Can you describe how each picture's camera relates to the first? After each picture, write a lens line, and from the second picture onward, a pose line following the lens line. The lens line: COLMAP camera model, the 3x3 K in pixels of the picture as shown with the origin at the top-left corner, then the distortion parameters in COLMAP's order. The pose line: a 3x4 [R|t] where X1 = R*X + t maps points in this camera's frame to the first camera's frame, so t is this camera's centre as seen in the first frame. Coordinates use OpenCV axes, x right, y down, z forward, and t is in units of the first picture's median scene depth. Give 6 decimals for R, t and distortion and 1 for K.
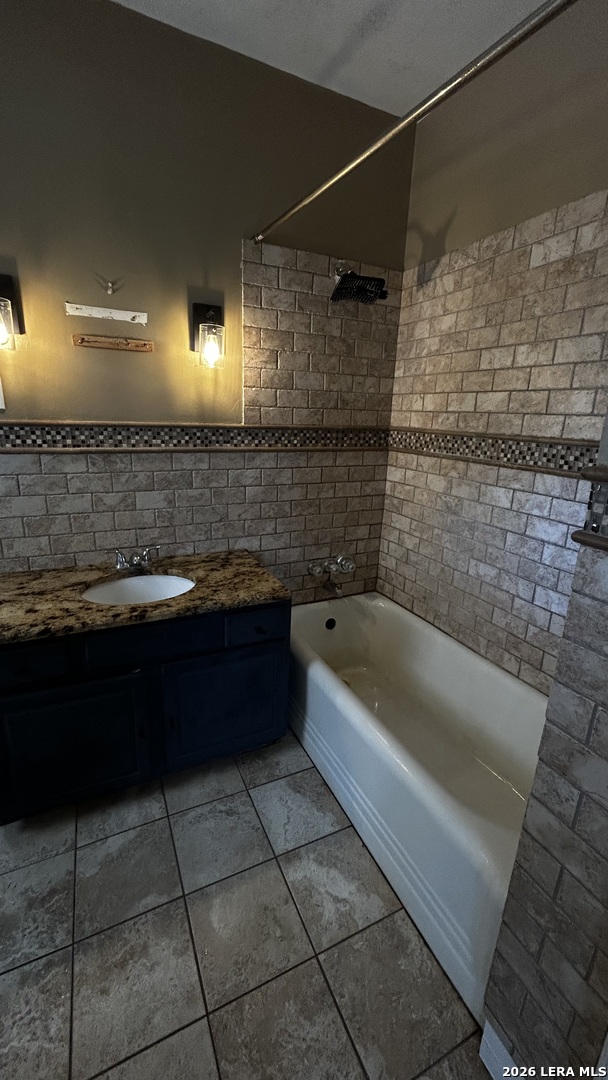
lens RADIAL K [[439.6, 0, 305.6], [0, 439.6, 531.7], [0, 0, 1]] dist [-0.002474, -0.000449]
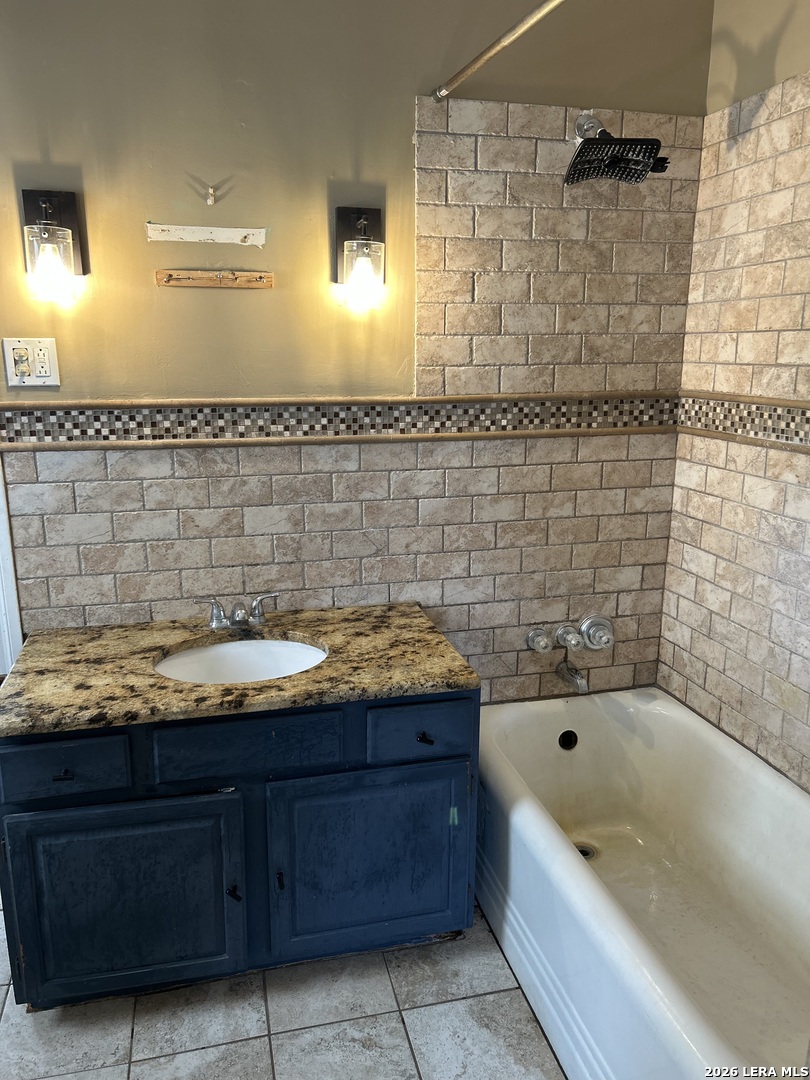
lens RADIAL K [[810.7, 0, 409.8], [0, 810.7, 536.6], [0, 0, 1]] dist [0.056873, -0.064680]
pose [[0.979077, 0.012950, -0.203080, 0.086071], [-0.021121, 0.999050, -0.038122, -0.008226], [0.202393, 0.041614, 0.978420, -0.096283]]
